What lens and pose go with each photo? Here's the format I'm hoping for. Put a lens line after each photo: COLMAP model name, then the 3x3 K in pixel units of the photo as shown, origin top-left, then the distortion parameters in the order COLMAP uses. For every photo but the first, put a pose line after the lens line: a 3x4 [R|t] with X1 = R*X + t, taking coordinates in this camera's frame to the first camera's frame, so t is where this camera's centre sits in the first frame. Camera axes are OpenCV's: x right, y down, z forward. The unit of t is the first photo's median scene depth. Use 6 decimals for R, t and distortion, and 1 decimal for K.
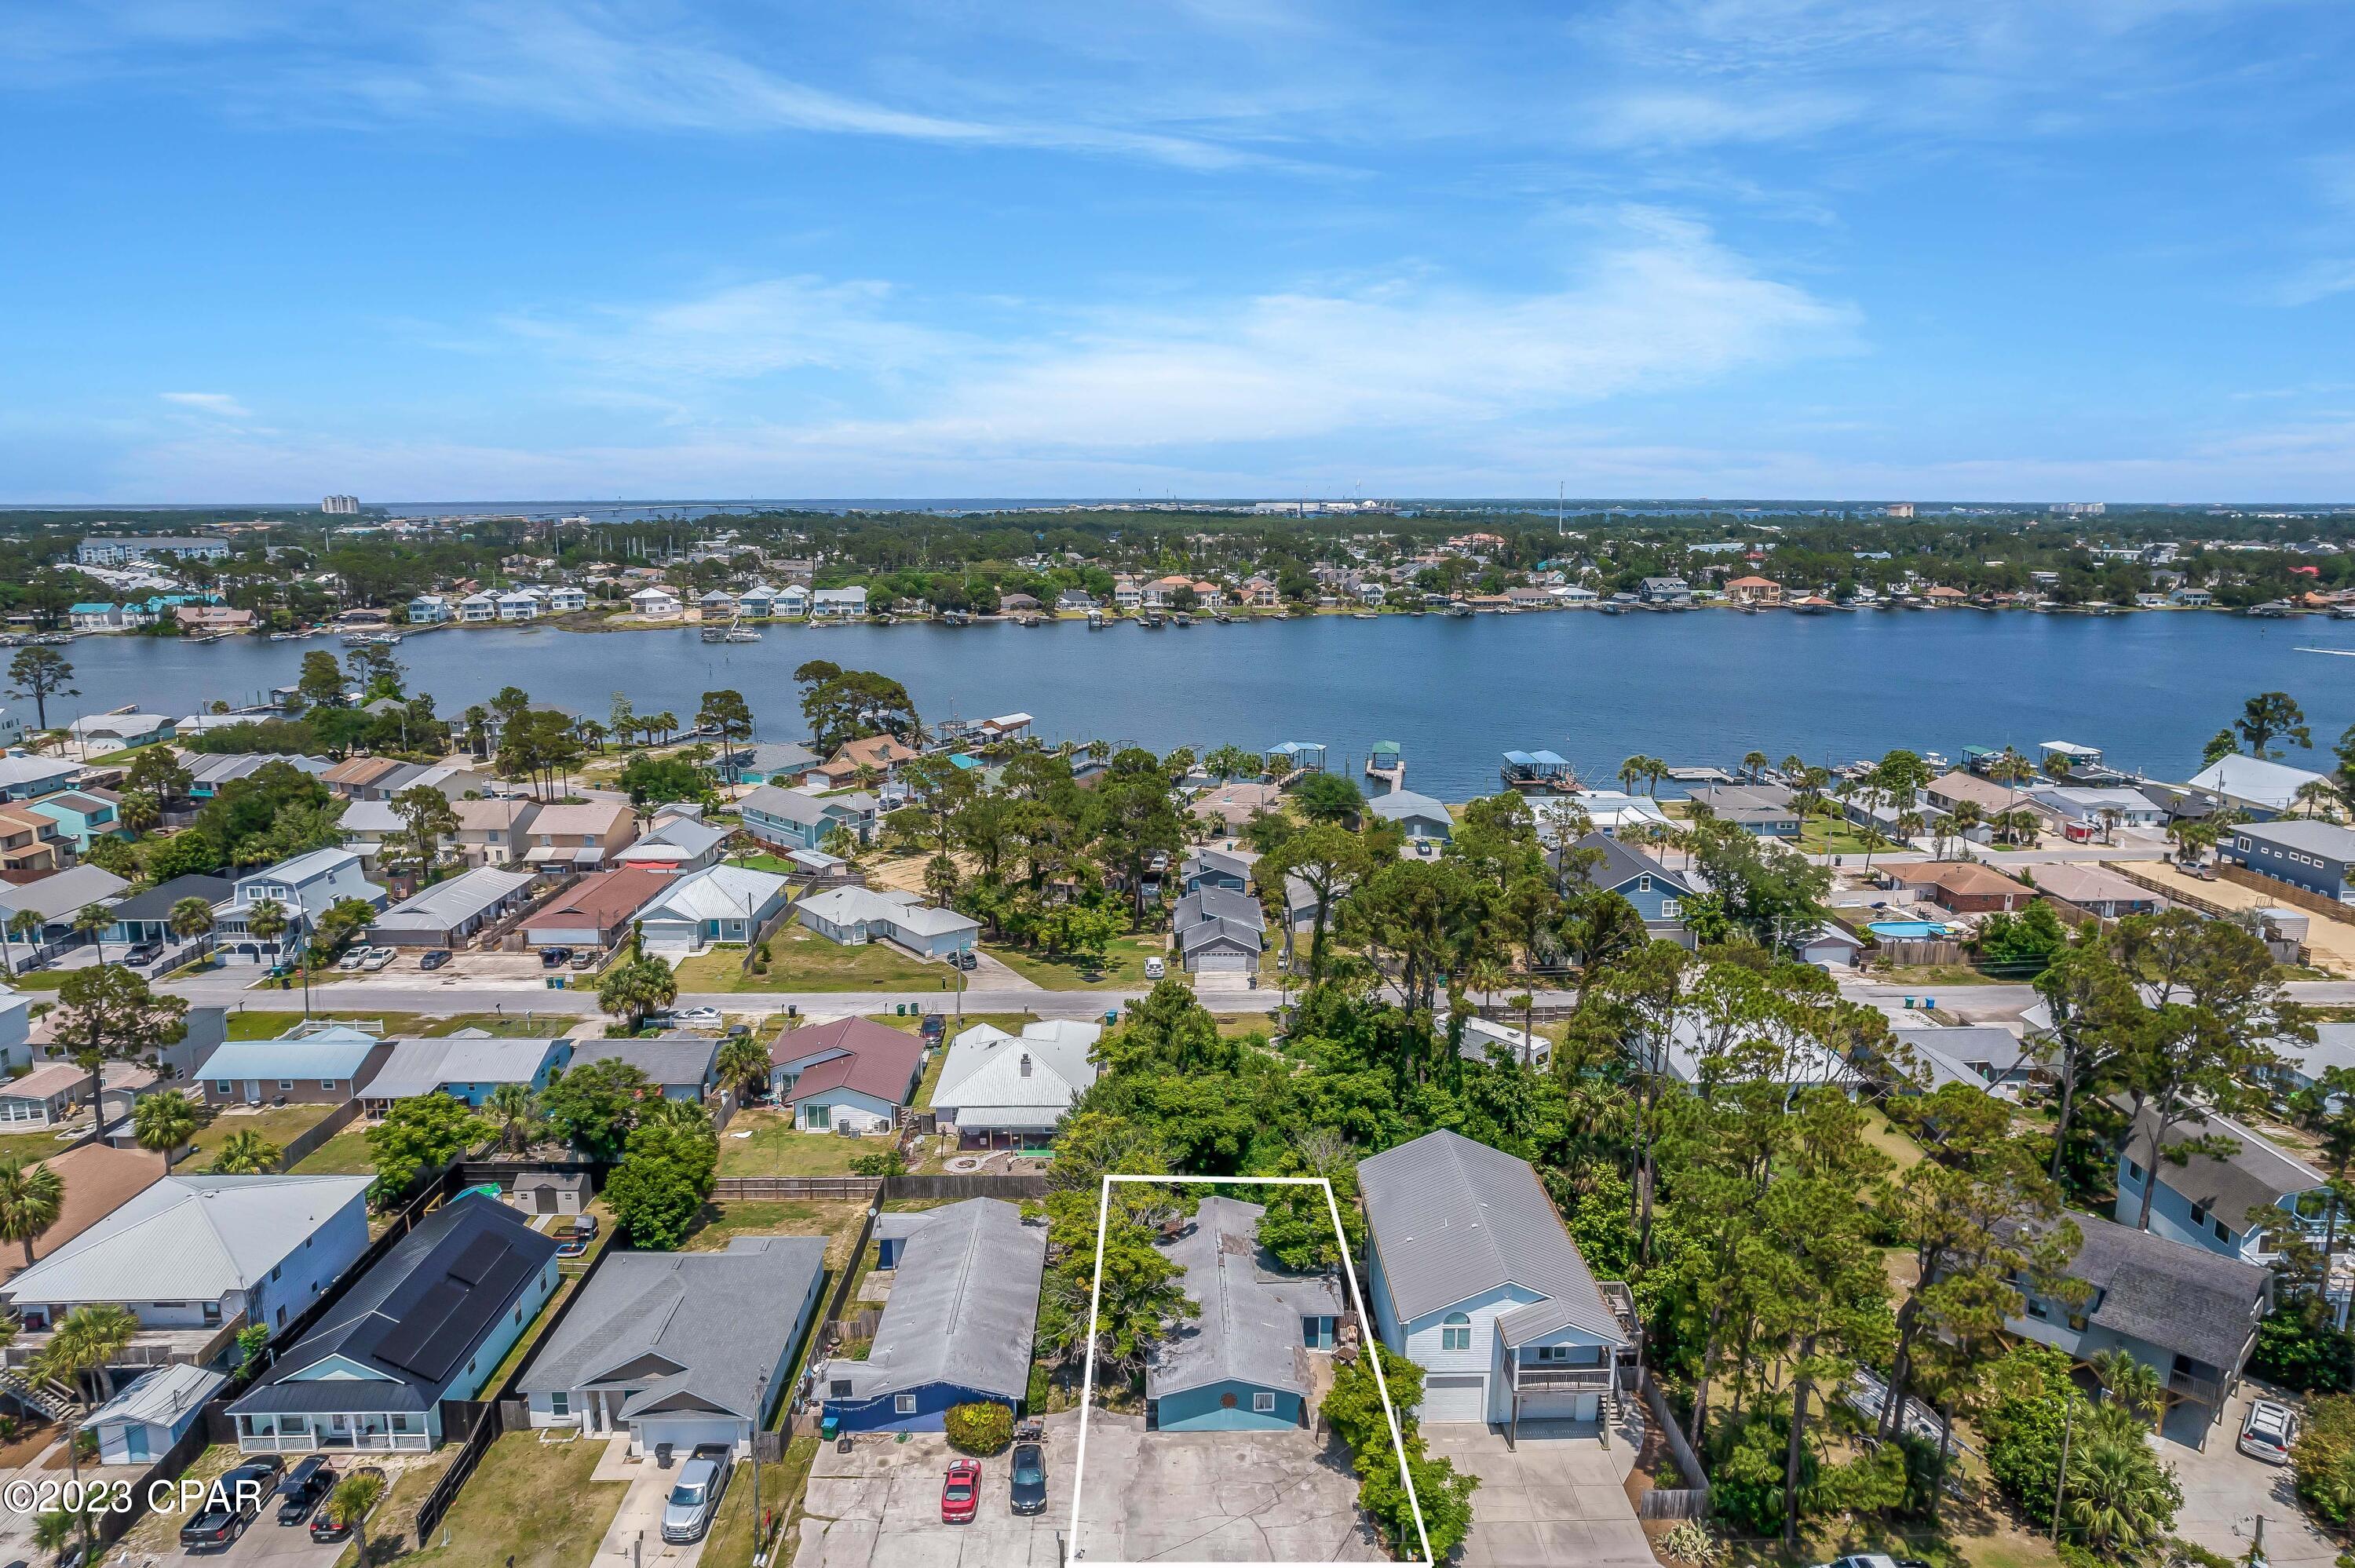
lens RADIAL K [[1480.8, 0, 1169.5], [0, 1480.8, 818.3], [0, 0, 1]] dist [-0.070914, 0.063564]
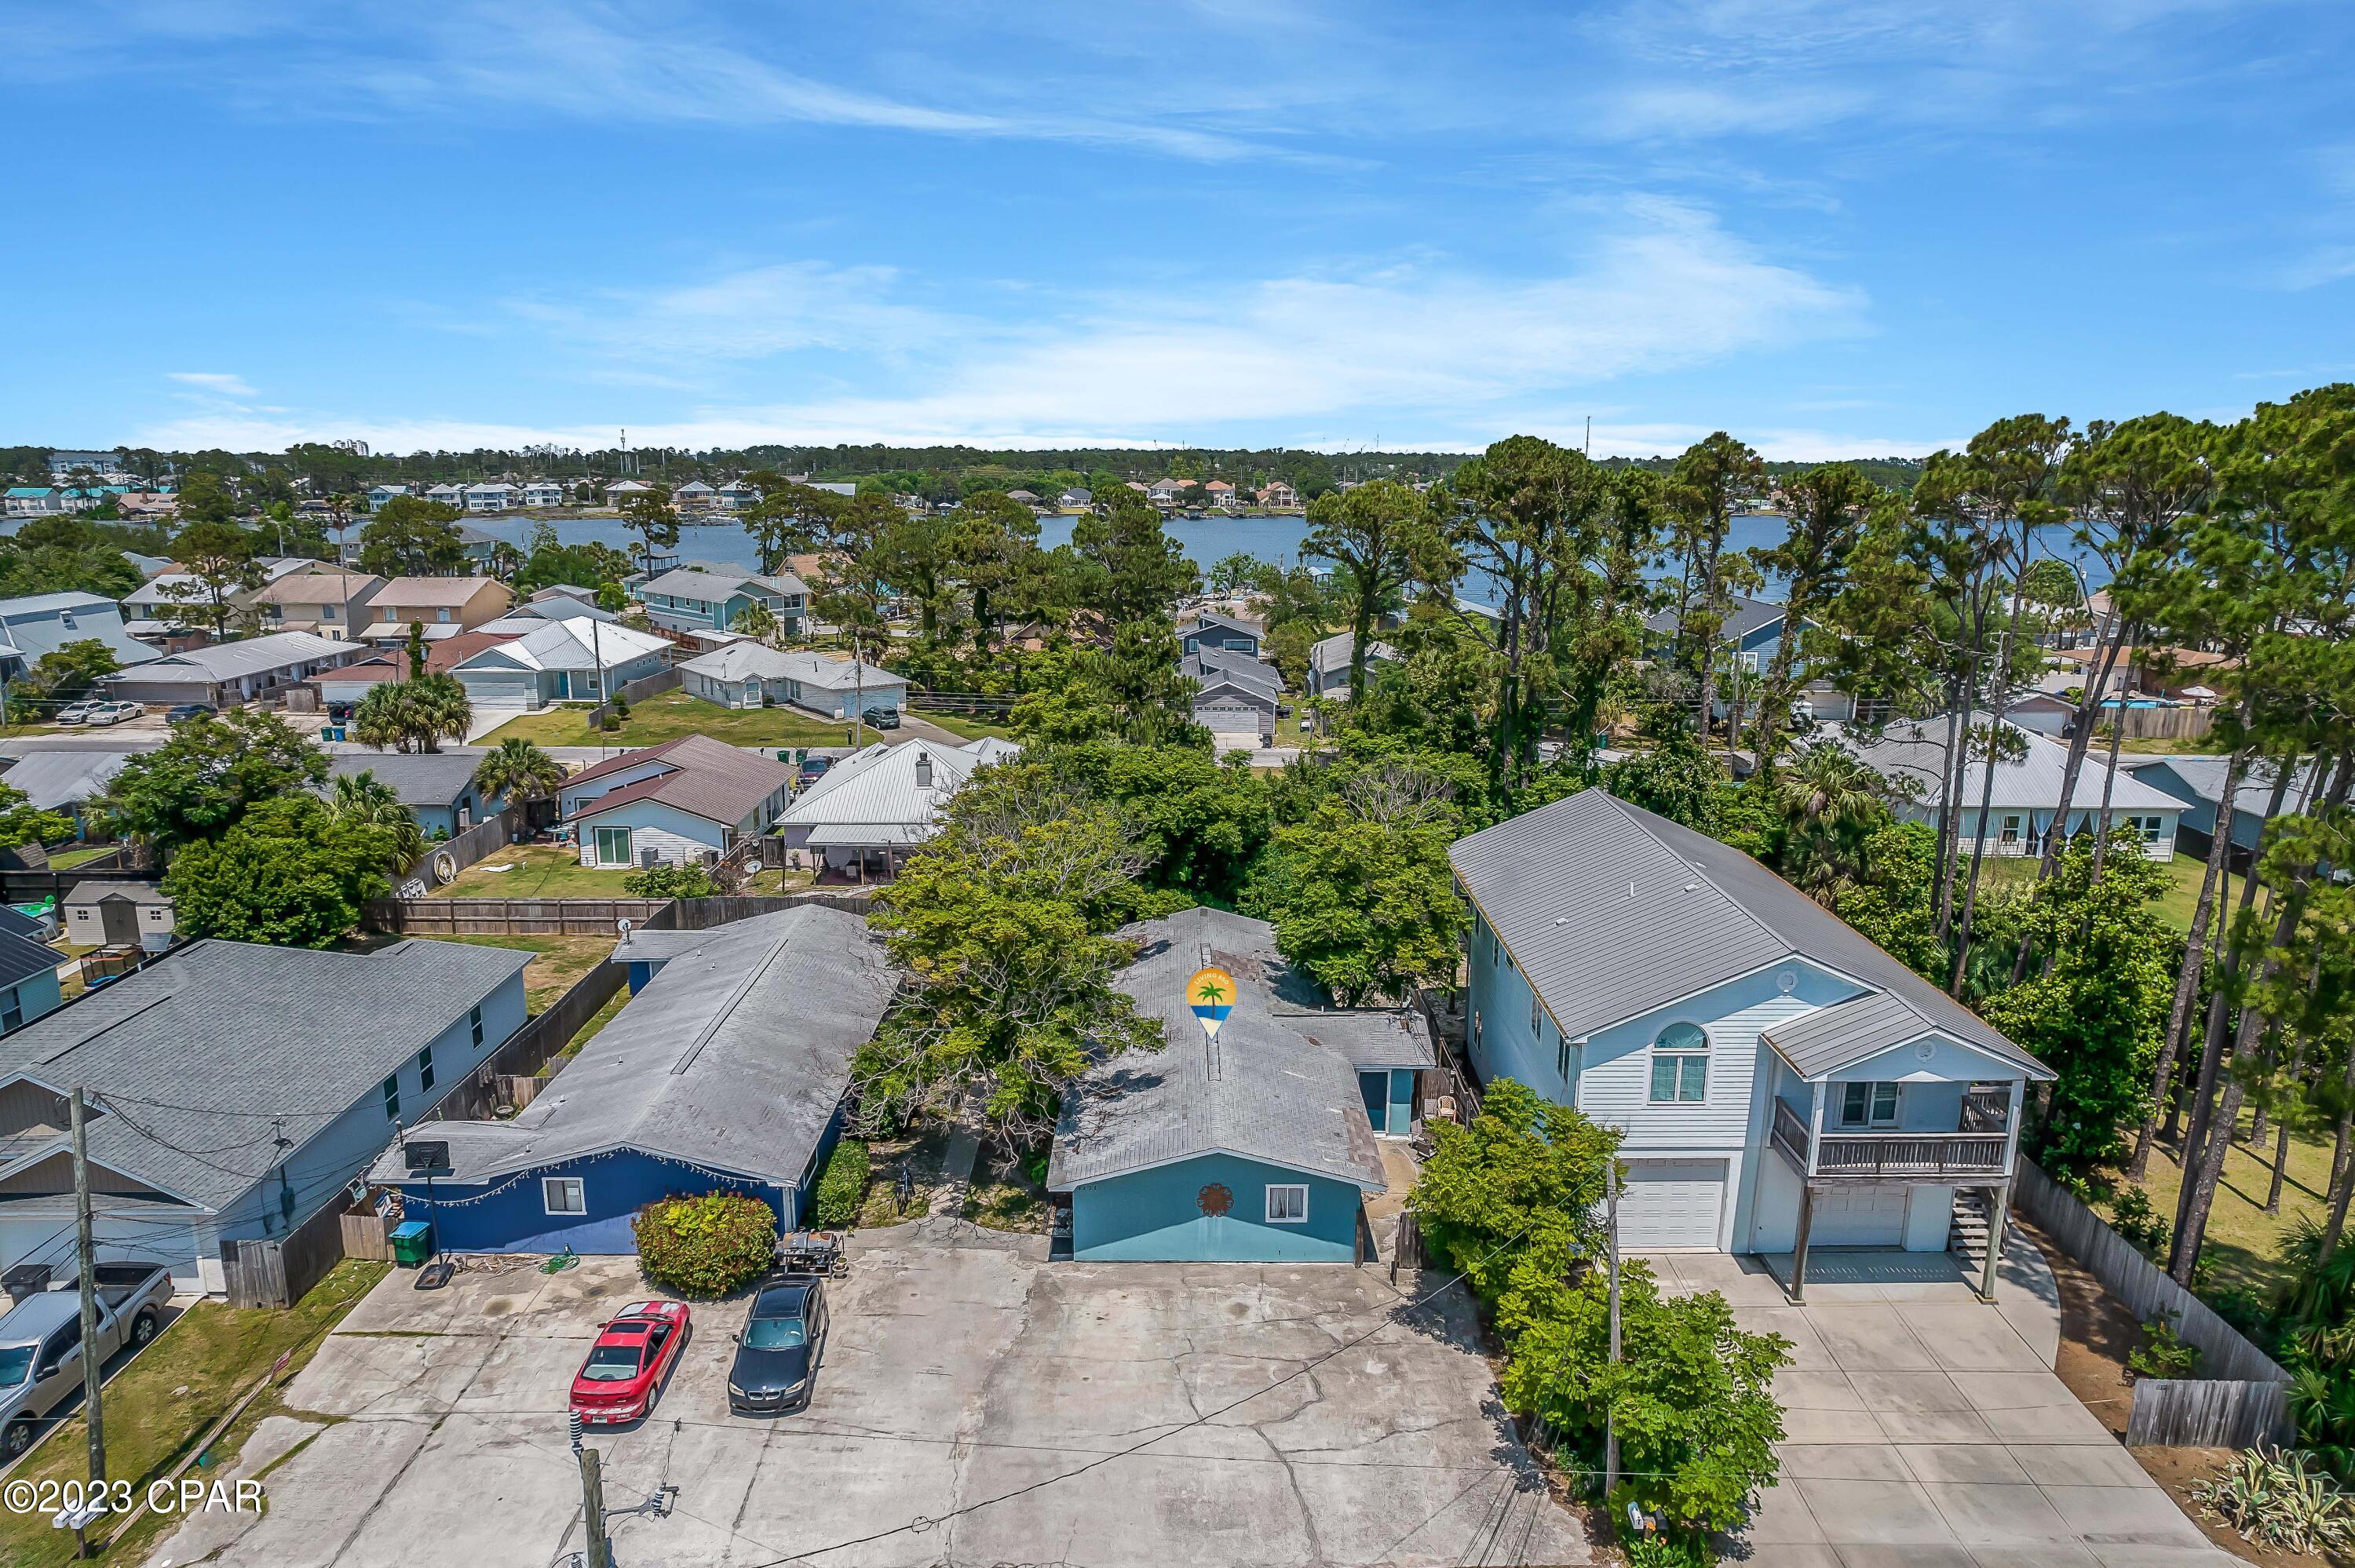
lens RADIAL K [[1504.1, 0, 1177.5], [0, 1504.1, 784.0], [0, 0, 1]] dist [-0.079864, 0.076992]
pose [[0.999920, 0.012456, -0.001965, 0.026450], [-0.012436, 0.999872, 0.010043, 0.248421], [0.002090, -0.010018, 0.999948, 0.491061]]
